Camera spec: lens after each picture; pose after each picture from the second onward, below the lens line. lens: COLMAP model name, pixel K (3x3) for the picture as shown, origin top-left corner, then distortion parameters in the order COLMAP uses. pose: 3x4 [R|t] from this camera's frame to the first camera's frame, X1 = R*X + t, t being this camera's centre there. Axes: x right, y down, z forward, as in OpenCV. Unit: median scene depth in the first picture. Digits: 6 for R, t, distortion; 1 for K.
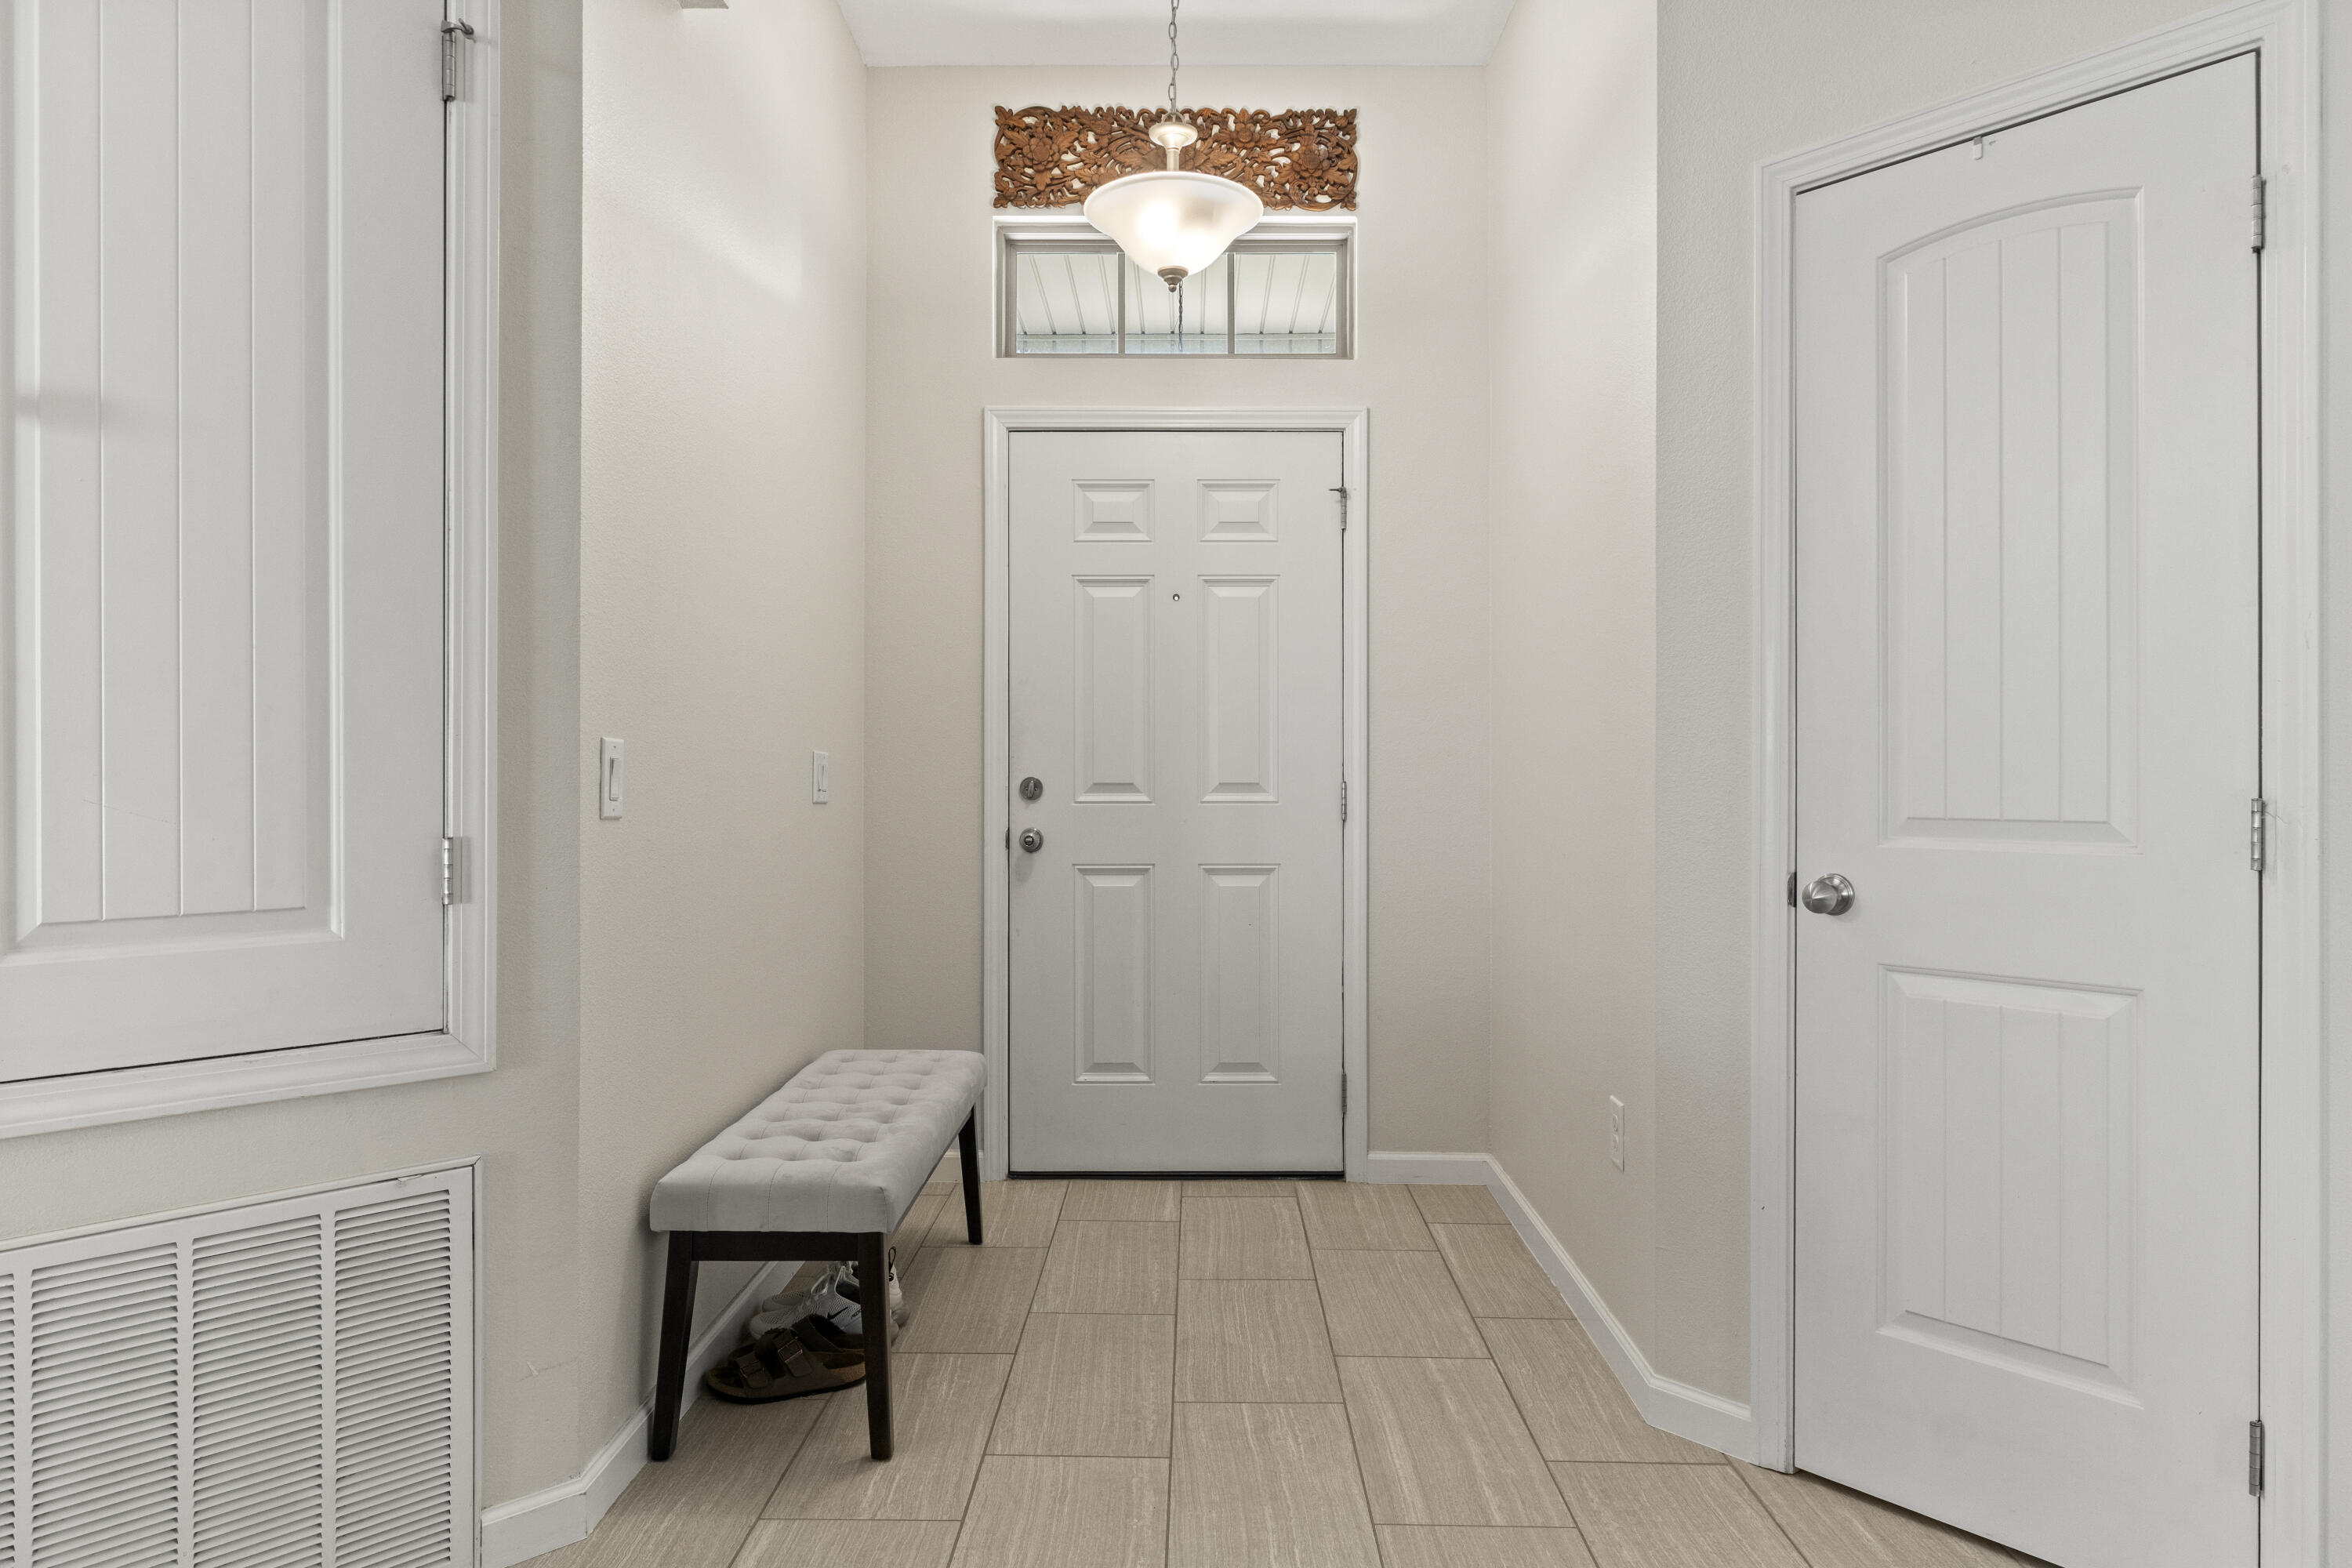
lens RADIAL K [[1433.6, 0, 1211.0], [0, 1433.6, 777.4], [0, 0, 1]] dist [0.002857, -0.034474]
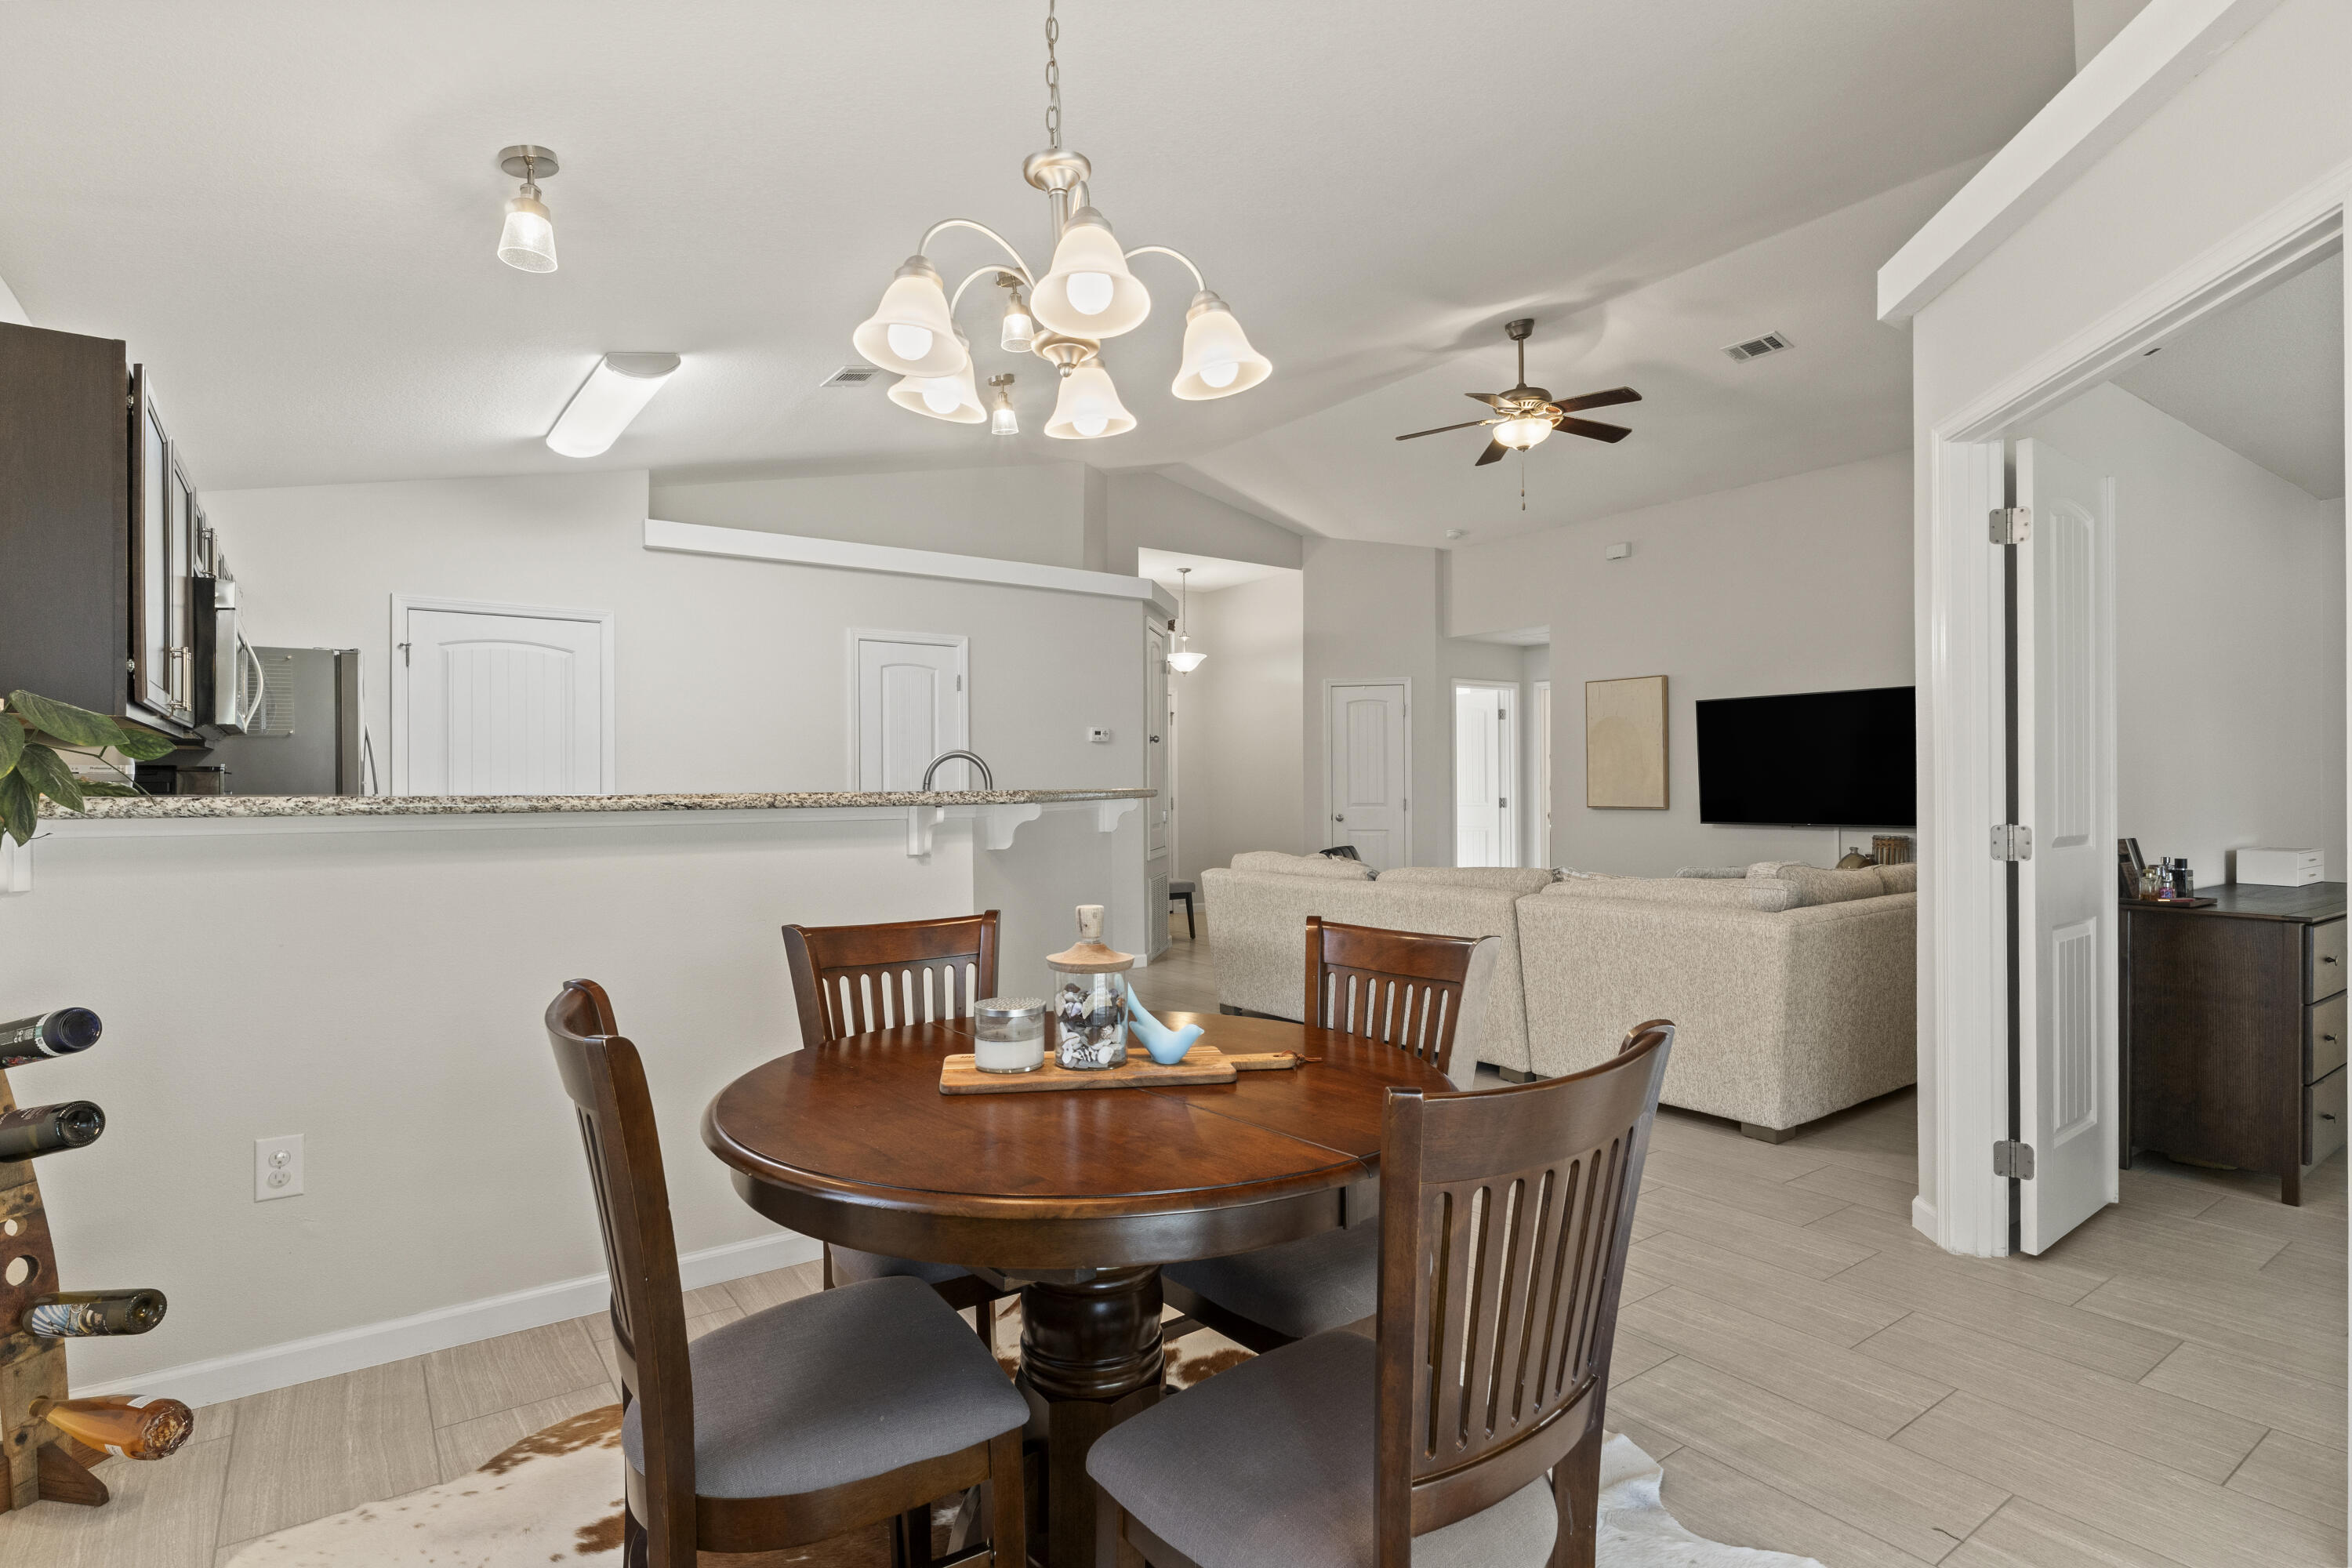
lens RADIAL K [[1179.9, 0, 1201.9], [0, 1179.9, 777.0], [0, 0, 1]] dist [0.001419, 0.000304]
pose [[0.807997, -0.001005, 0.589186, -1.518262], [0.007480, 0.999935, -0.008551, -0.022277], [-0.589139, 0.011316, 0.807952, -1.342438]]
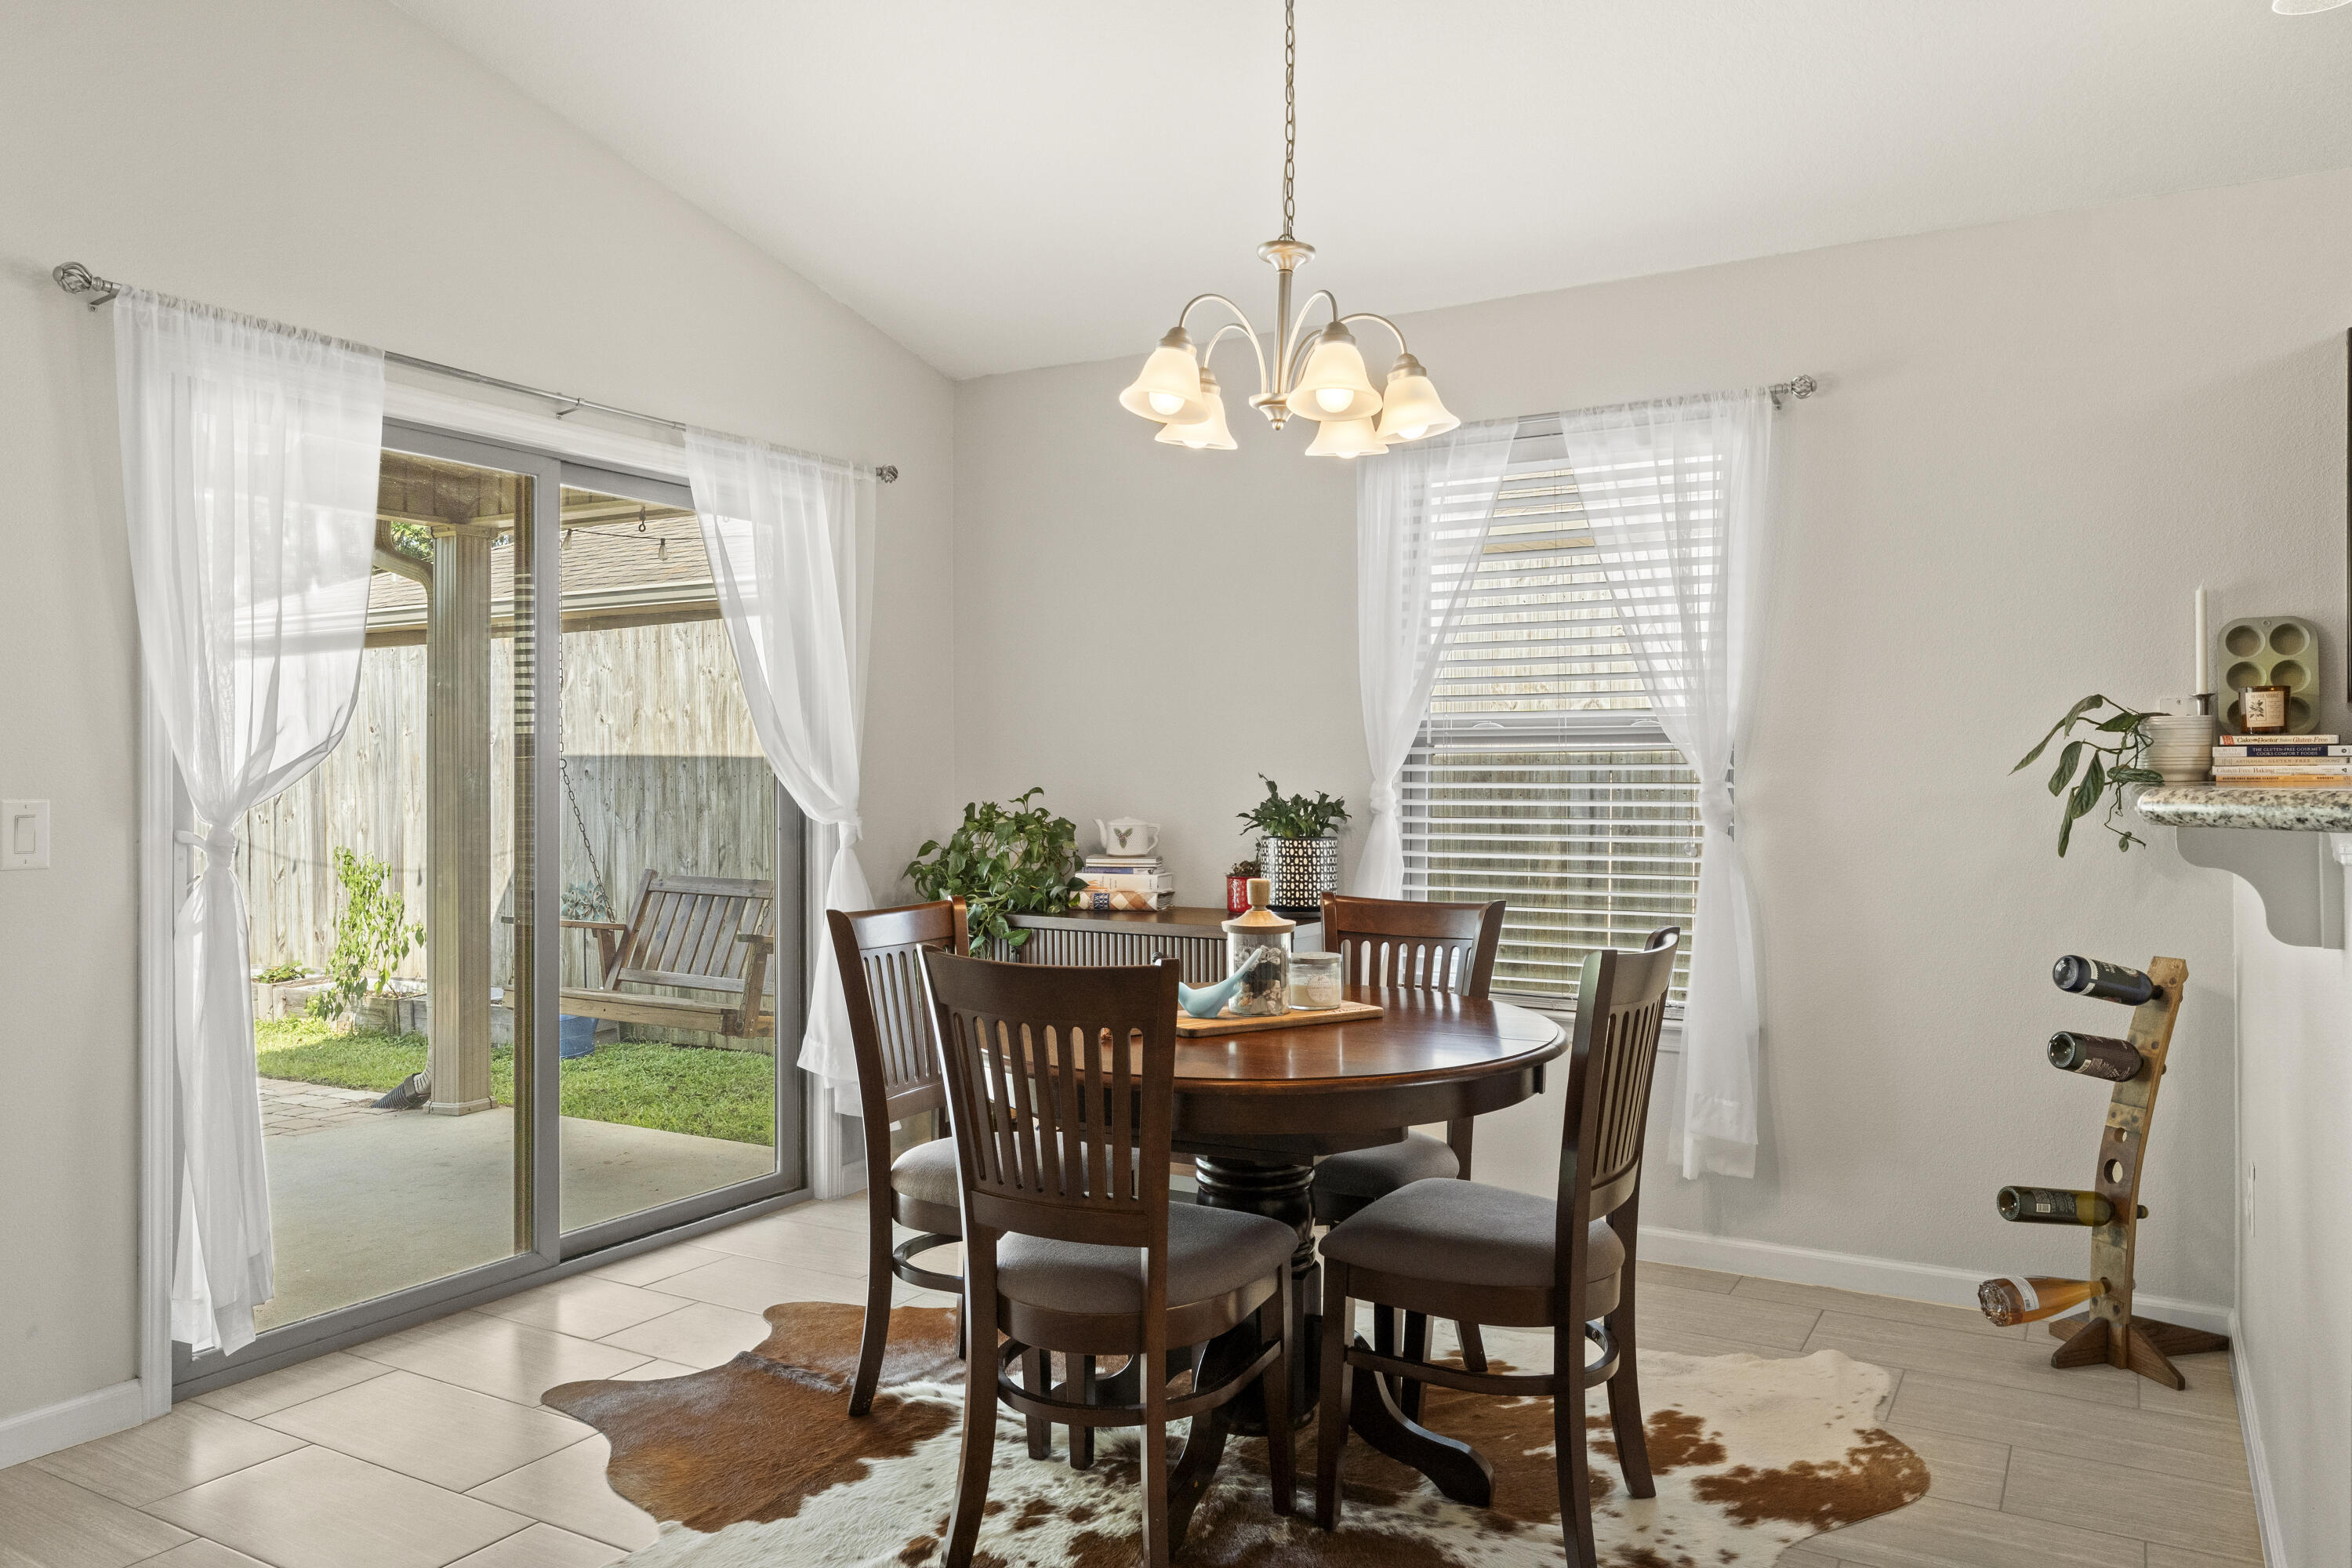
lens RADIAL K [[1620.7, 0, 1199.6], [0, 1620.7, 763.4], [0, 0, 1]] dist [-0.000730, 0.000691]
pose [[-0.500281, -0.007884, -0.865827, -0.650738], [-0.003820, 0.999969, -0.006899, -0.023480], [0.865855, -0.000143, -0.500295, -0.615966]]
